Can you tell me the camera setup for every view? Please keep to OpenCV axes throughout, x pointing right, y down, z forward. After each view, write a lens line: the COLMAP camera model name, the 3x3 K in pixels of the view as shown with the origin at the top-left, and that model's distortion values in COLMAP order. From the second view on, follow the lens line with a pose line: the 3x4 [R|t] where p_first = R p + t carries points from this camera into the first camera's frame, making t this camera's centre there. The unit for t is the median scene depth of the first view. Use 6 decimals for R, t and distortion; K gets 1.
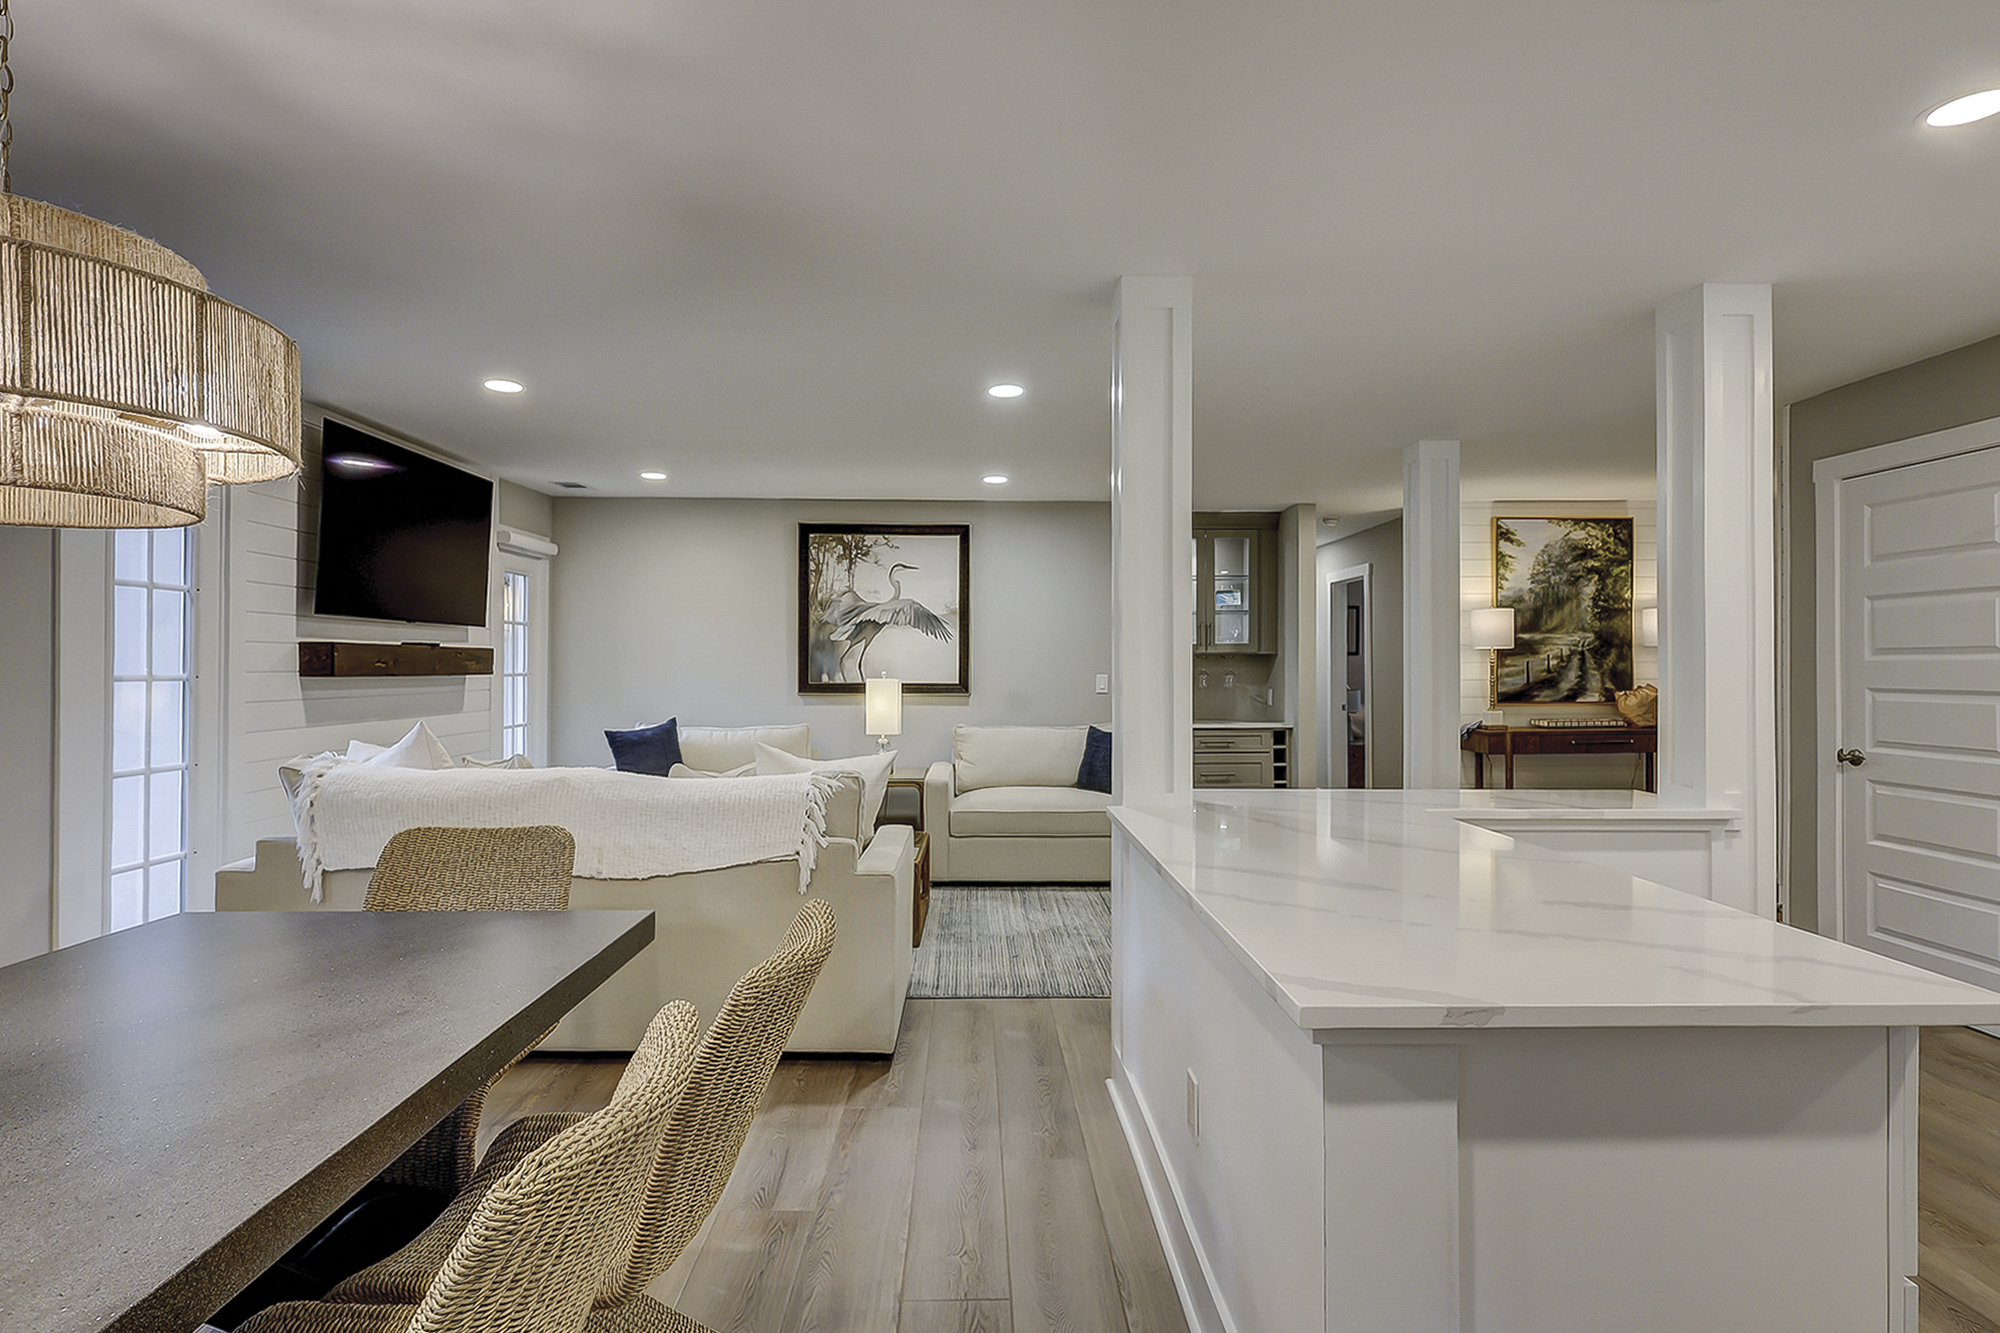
lens RADIAL K [[999.9, 0, 994.2], [0, 999.9, 659.7], [0, 0, 1]] dist [0.000199, 0.000972]
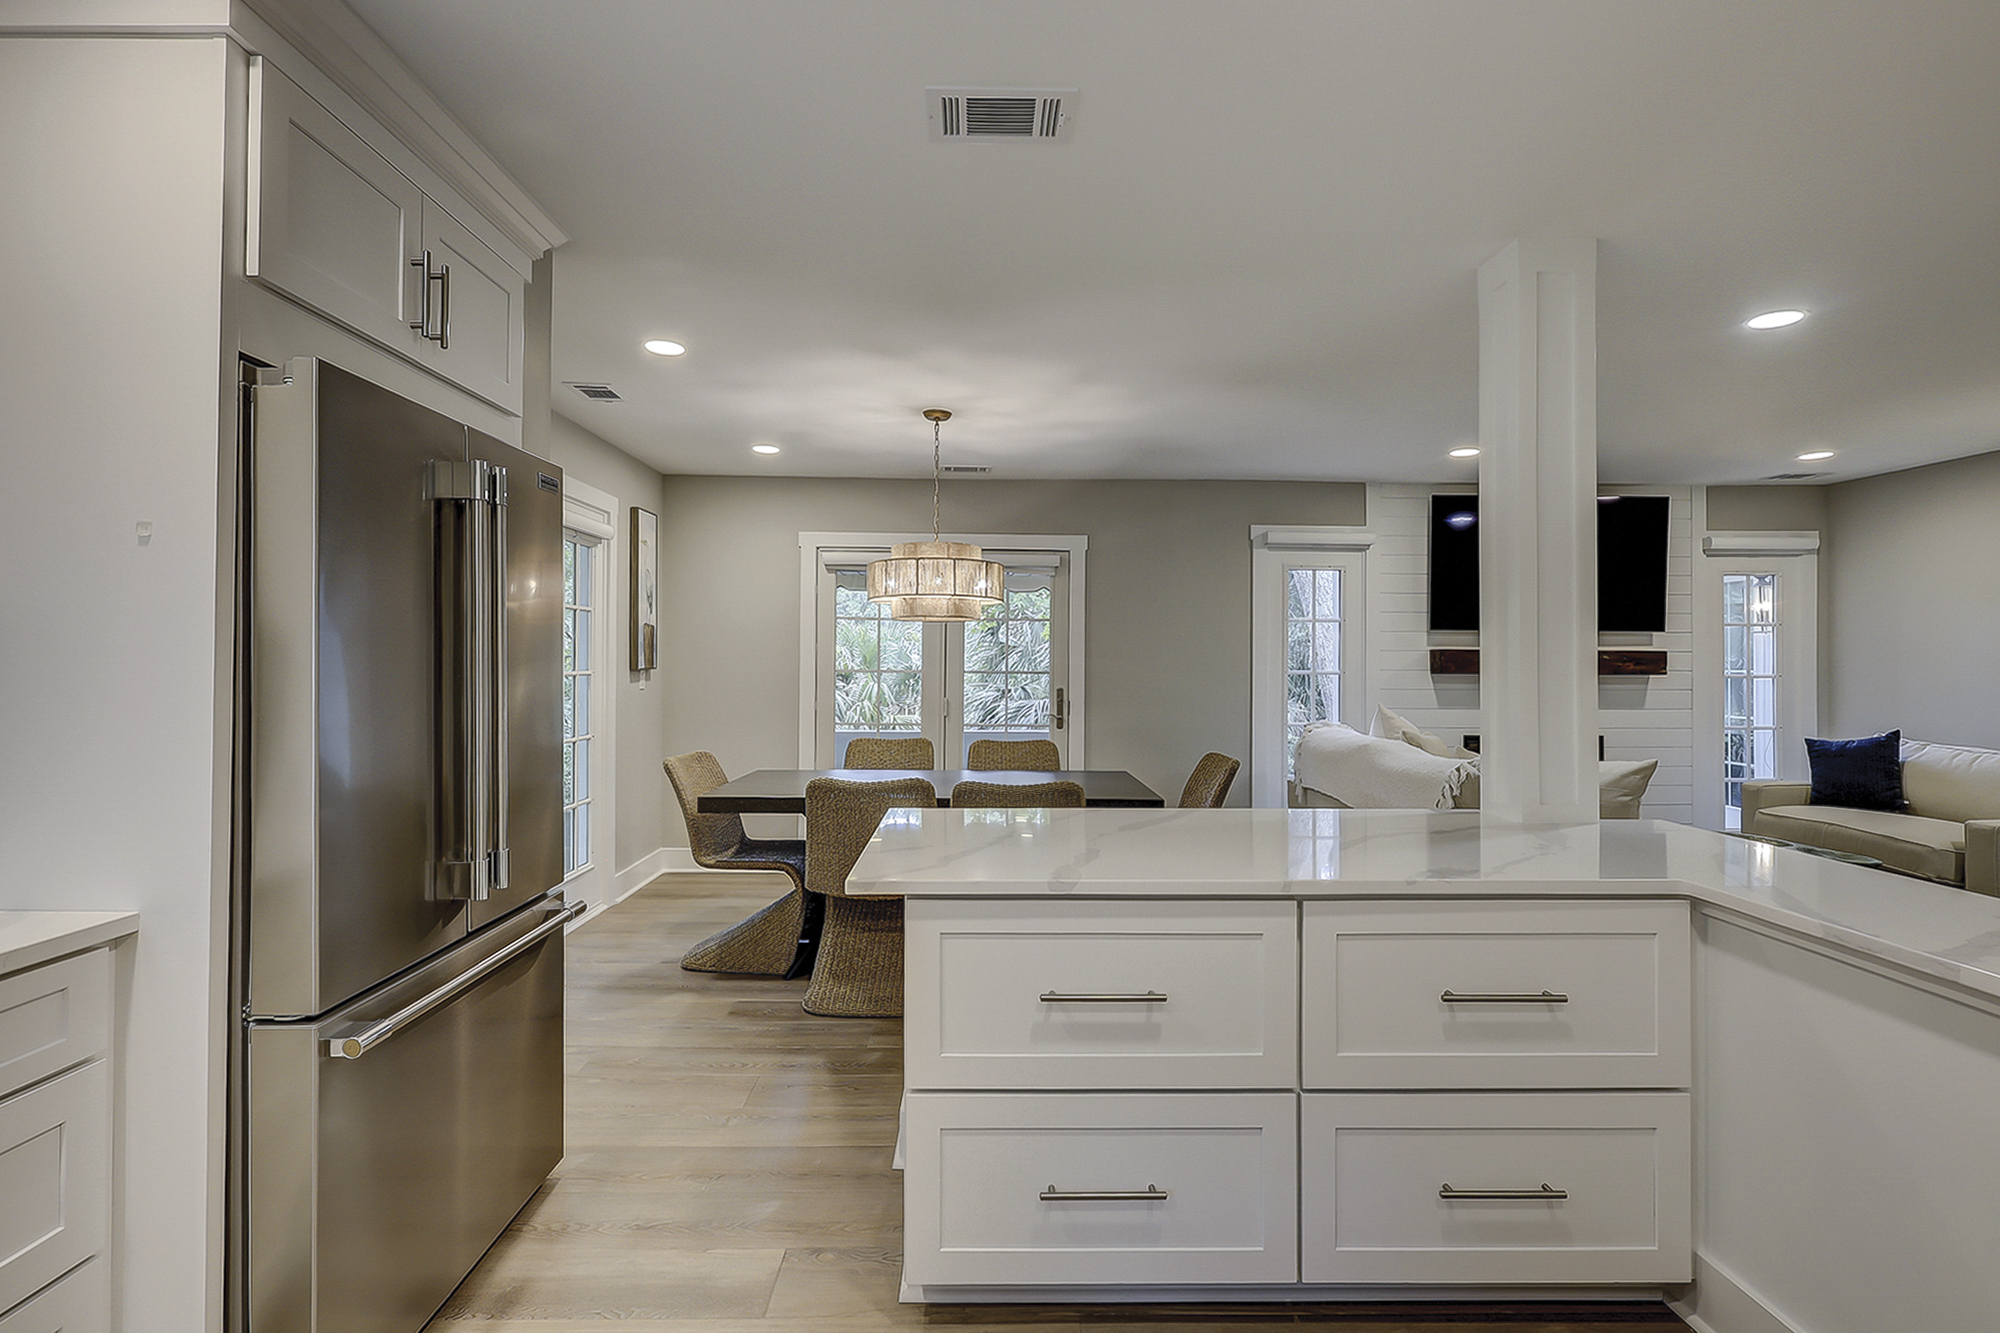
lens RADIAL K [[969.0, 0, 988.1], [0, 969.0, 653.7], [0, 0, 1]] dist [-0.001607, -0.000107]
pose [[-0.013591, -0.010453, -0.999853, 0.467487], [0.001666, 0.999944, -0.010476, 0.001091], [0.999906, -0.001809, -0.013573, 0.233623]]
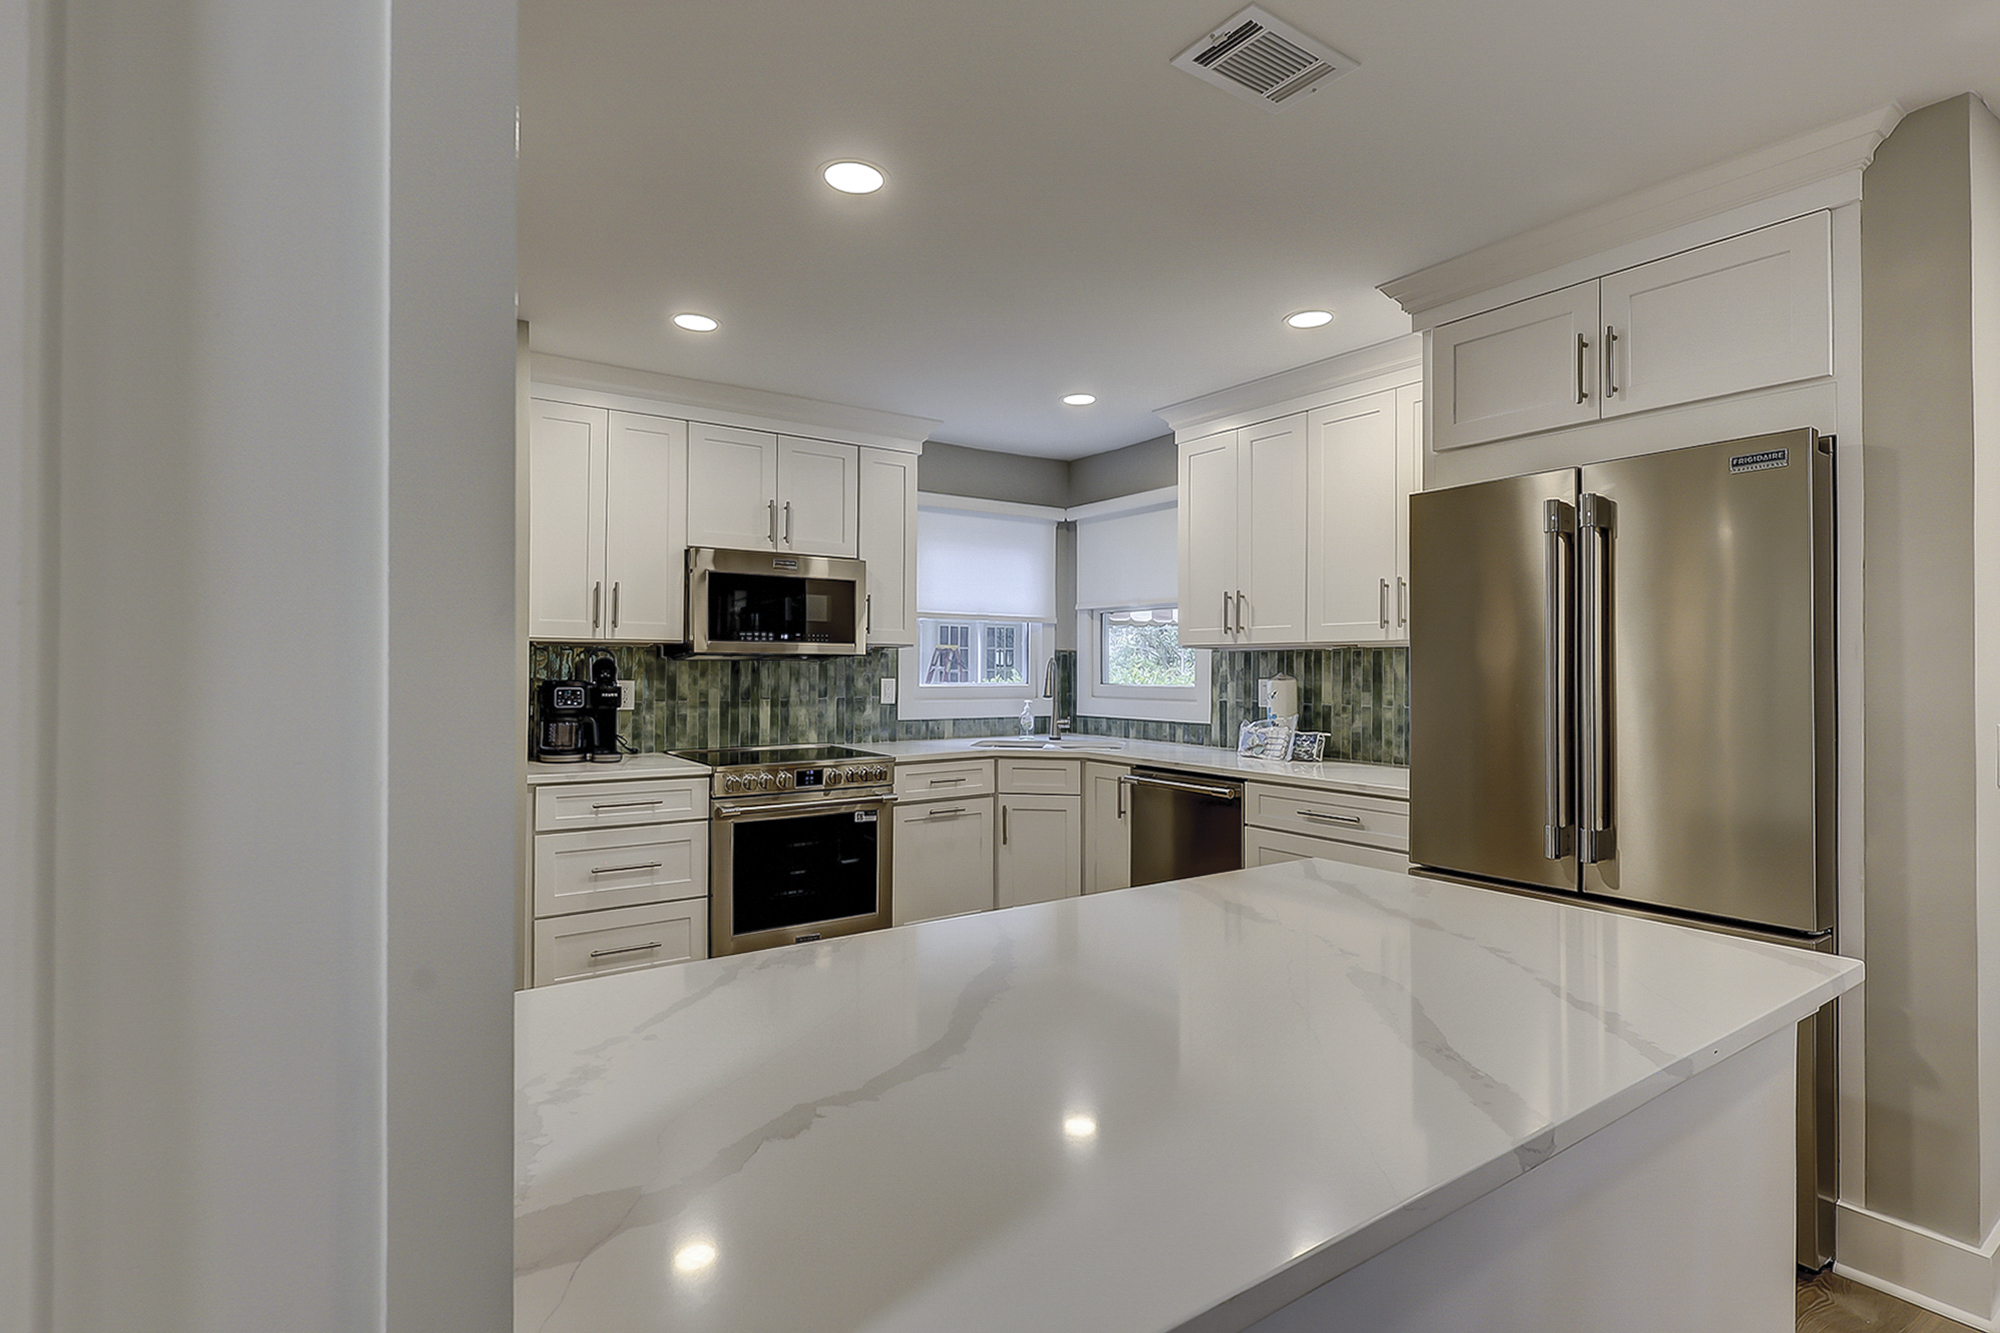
lens RADIAL K [[979.2, 0, 988.0], [0, 979.2, 662.1], [0, 0, 1]] dist [-0.002614, 0.000017]
pose [[-0.548886, 0.002671, 0.835893, -0.015139], [-0.006679, 0.999949, -0.007581, 0.003778], [-0.835871, -0.009744, -0.548840, 0.446228]]
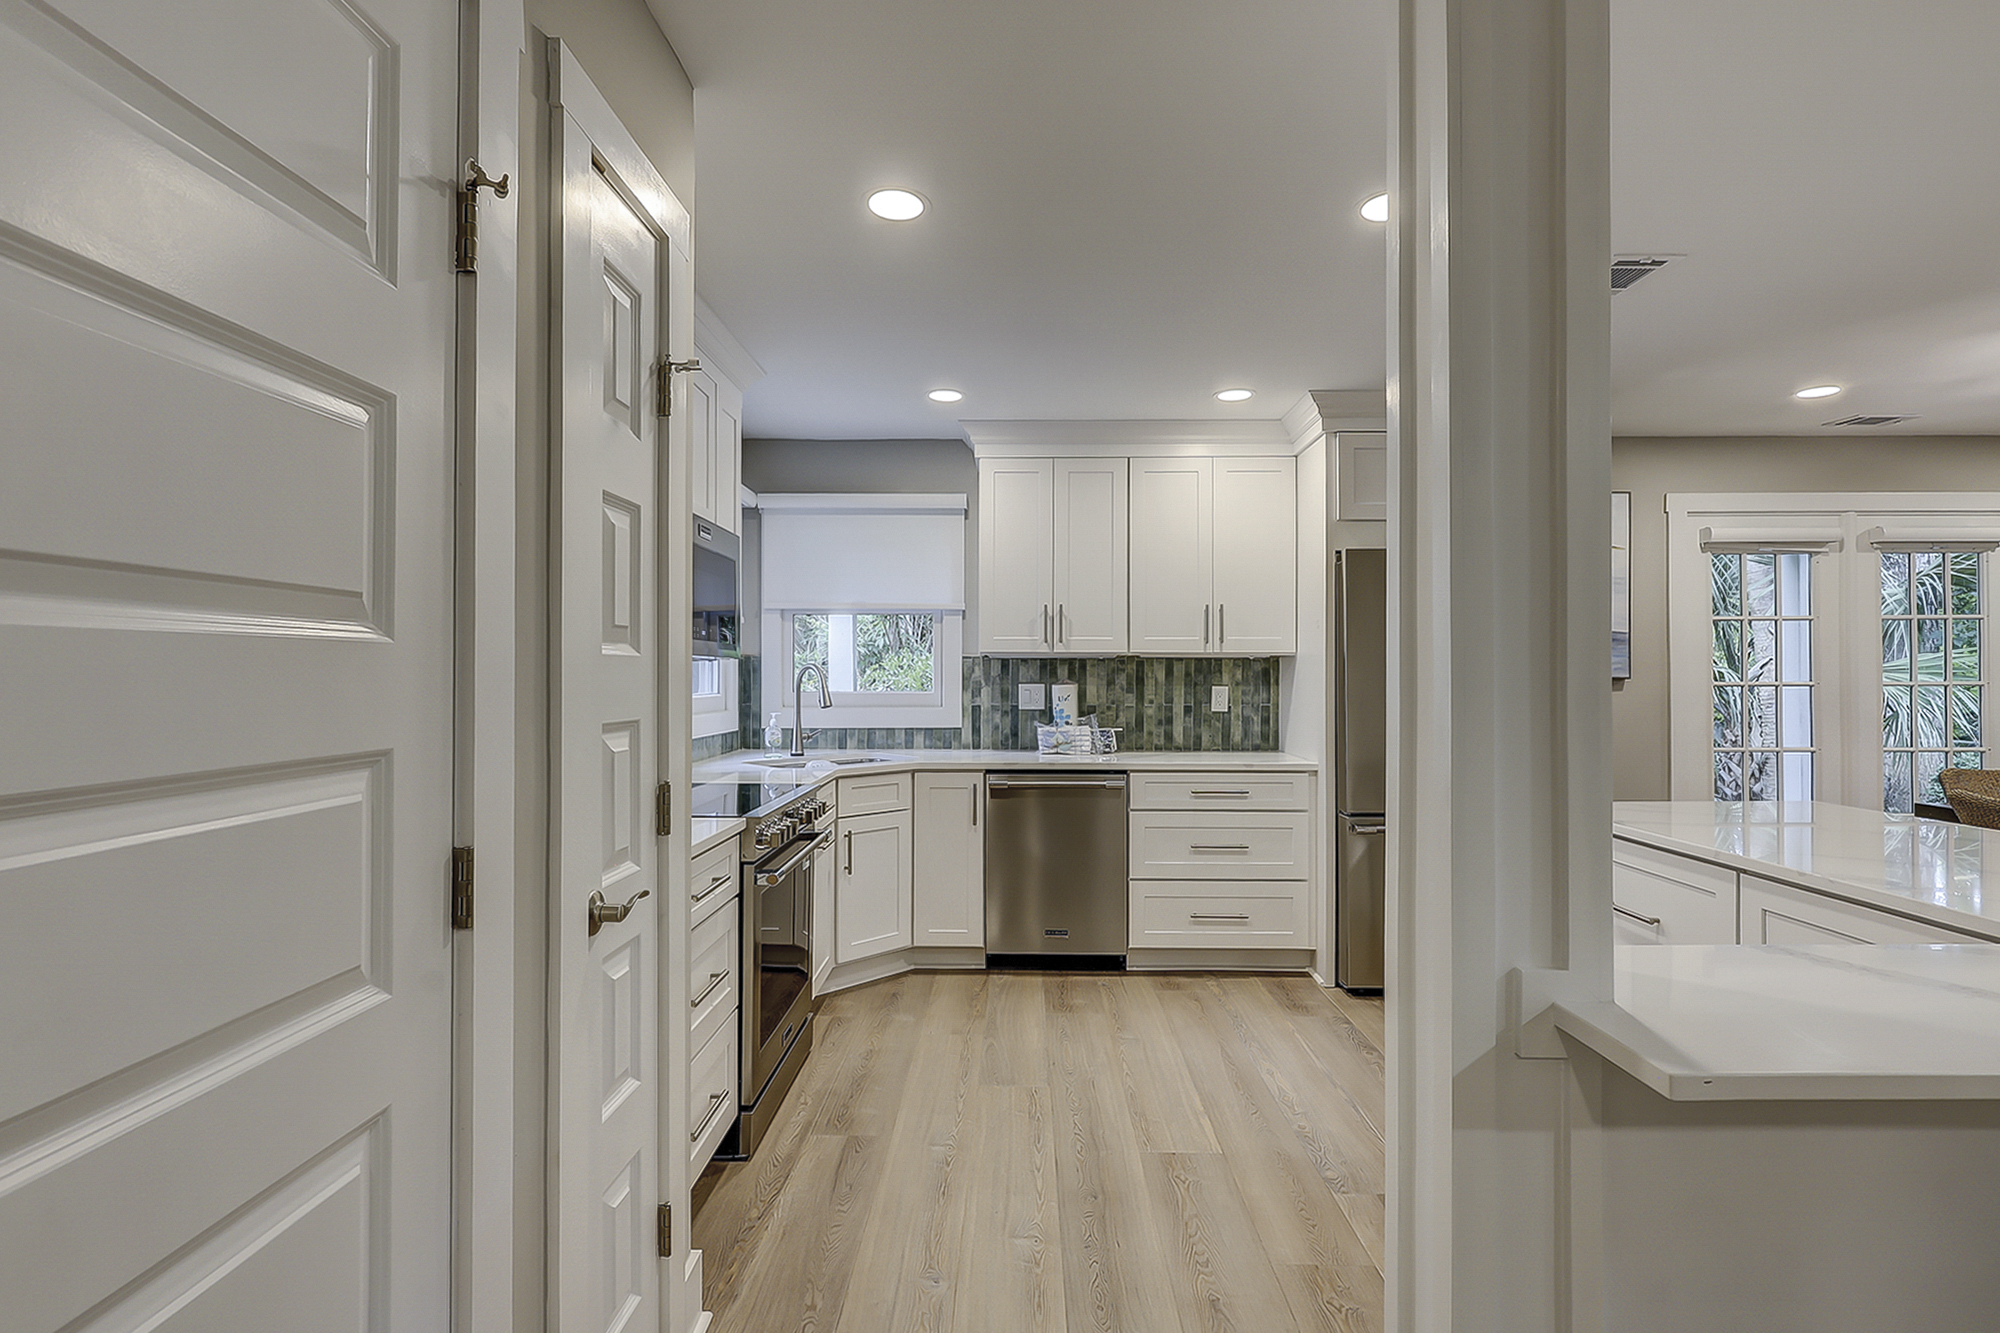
lens RADIAL K [[976.4, 0, 1029.3], [0, 976.4, 663.0], [0, 0, 1]] dist [-0.000351, 0.000108]
pose [[-0.999706, -0.000197, 0.024232, 0.415155], [-0.000555, 0.999891, -0.014781, 0.004224], [-0.024226, -0.014791, -0.999597, 0.655593]]
